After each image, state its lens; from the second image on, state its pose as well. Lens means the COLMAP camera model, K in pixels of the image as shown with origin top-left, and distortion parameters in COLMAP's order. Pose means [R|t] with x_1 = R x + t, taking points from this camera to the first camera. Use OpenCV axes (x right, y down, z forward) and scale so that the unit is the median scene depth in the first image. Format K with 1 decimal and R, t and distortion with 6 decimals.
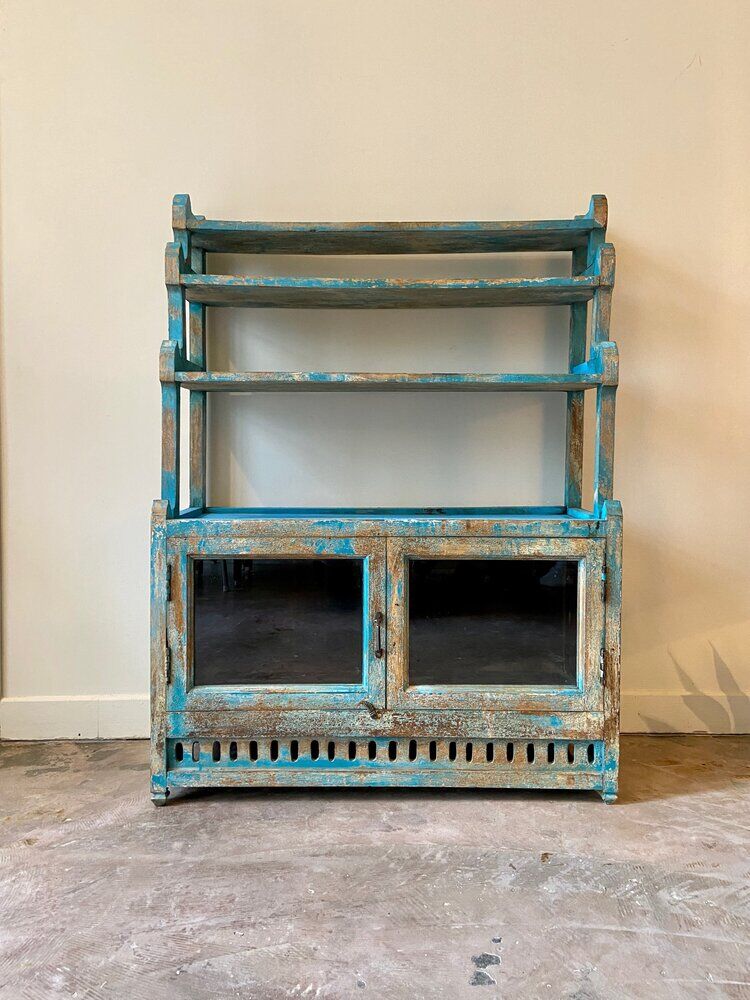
lens RADIAL K [[753.9, 0, 379.3], [0, 753.9, 488.6], [0, 0, 1]] dist [0.115498, -0.147017]
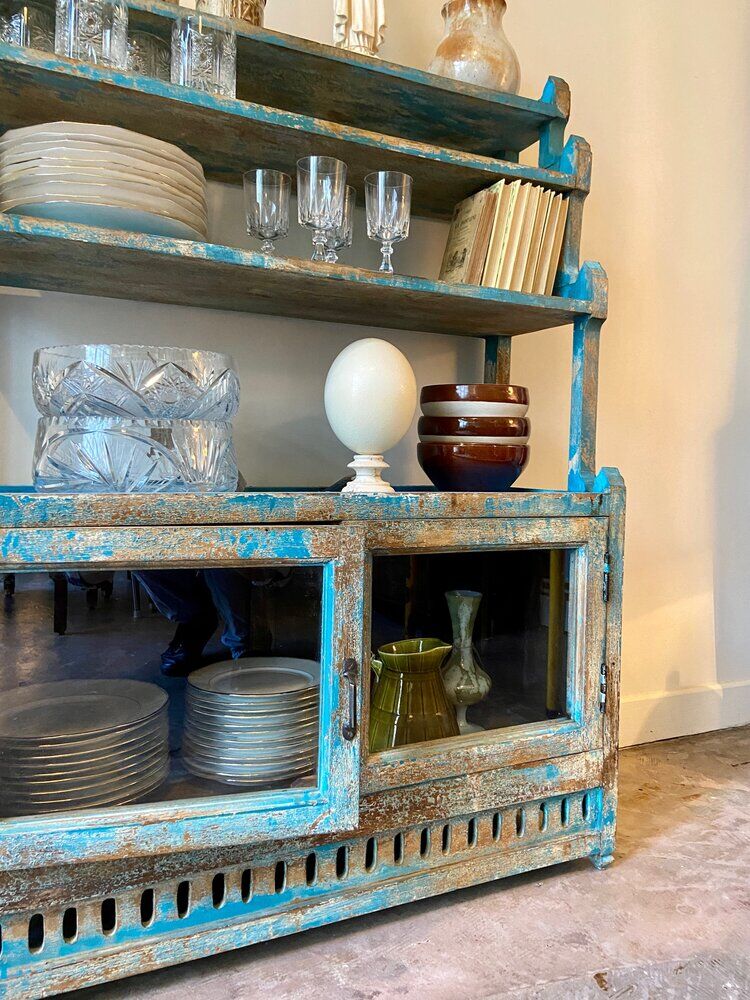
lens RADIAL K [[767.4, 0, 382.4], [0, 767.4, 488.6], [0, 0, 1]] dist [0.082907, -0.108360]
pose [[0.895805, 0.000321, 0.444448, -0.241828], [0.006516, 0.999883, -0.013856, 0.046019], [-0.444400, 0.015309, 0.895698, 0.414588]]
